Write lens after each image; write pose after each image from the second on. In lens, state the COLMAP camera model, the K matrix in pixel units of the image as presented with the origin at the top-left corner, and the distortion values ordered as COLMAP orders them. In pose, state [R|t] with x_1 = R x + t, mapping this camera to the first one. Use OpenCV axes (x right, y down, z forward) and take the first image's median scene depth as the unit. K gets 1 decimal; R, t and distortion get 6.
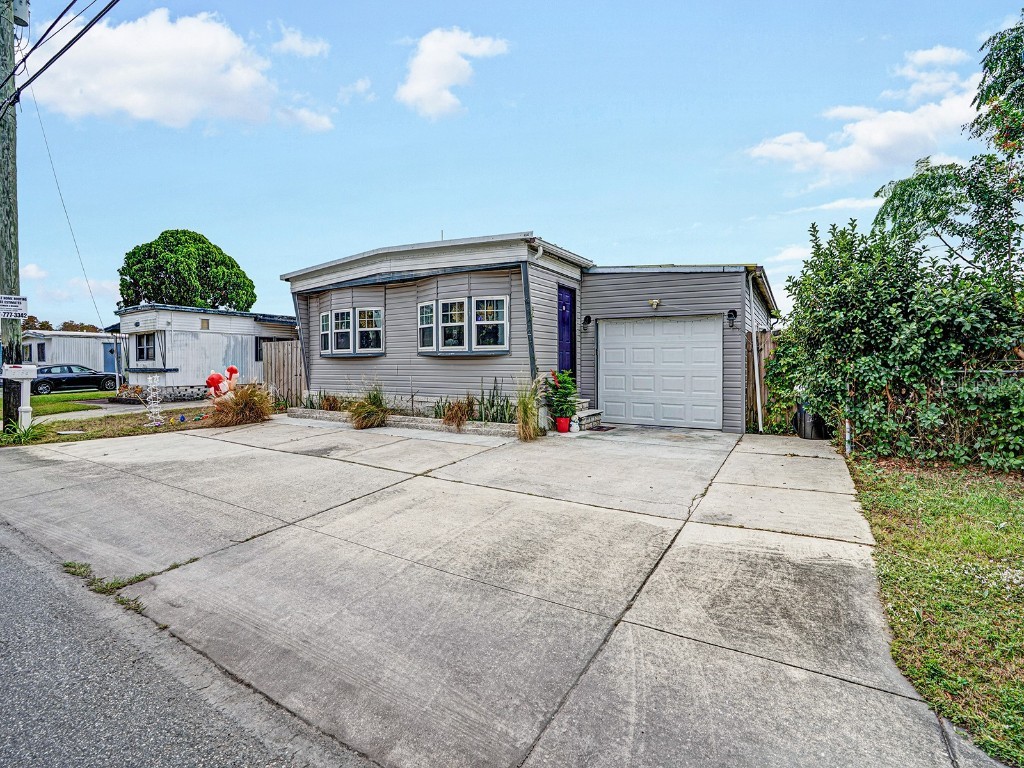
lens RADIAL K [[469.1, 0, 512.0], [0, 469.1, 384.0], [0, 0, 1]] dist [-0.049390, -0.000186]
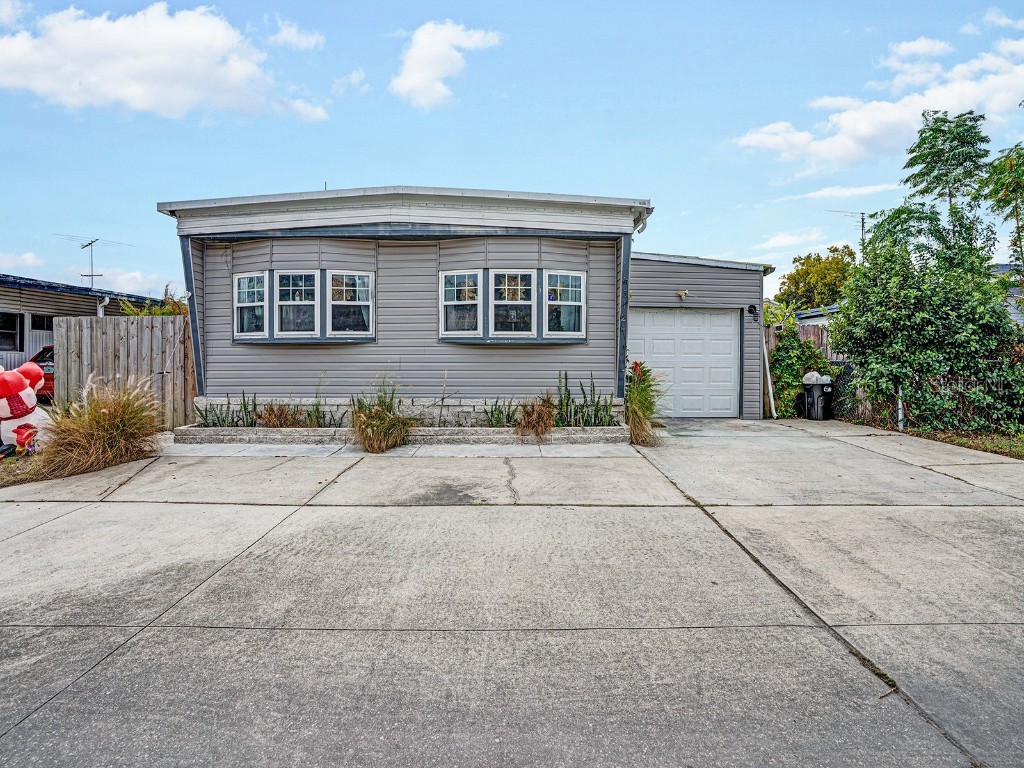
lens RADIAL K [[474.3, 0, 512.0], [0, 474.3, 384.0], [0, 0, 1]] dist [-0.077249, 0.030529]
pose [[0.853910, -0.030573, 0.519522, -0.516542], [0.019630, 0.999455, 0.026552, -0.014983], [-0.520050, -0.012475, 0.854045, 0.329158]]
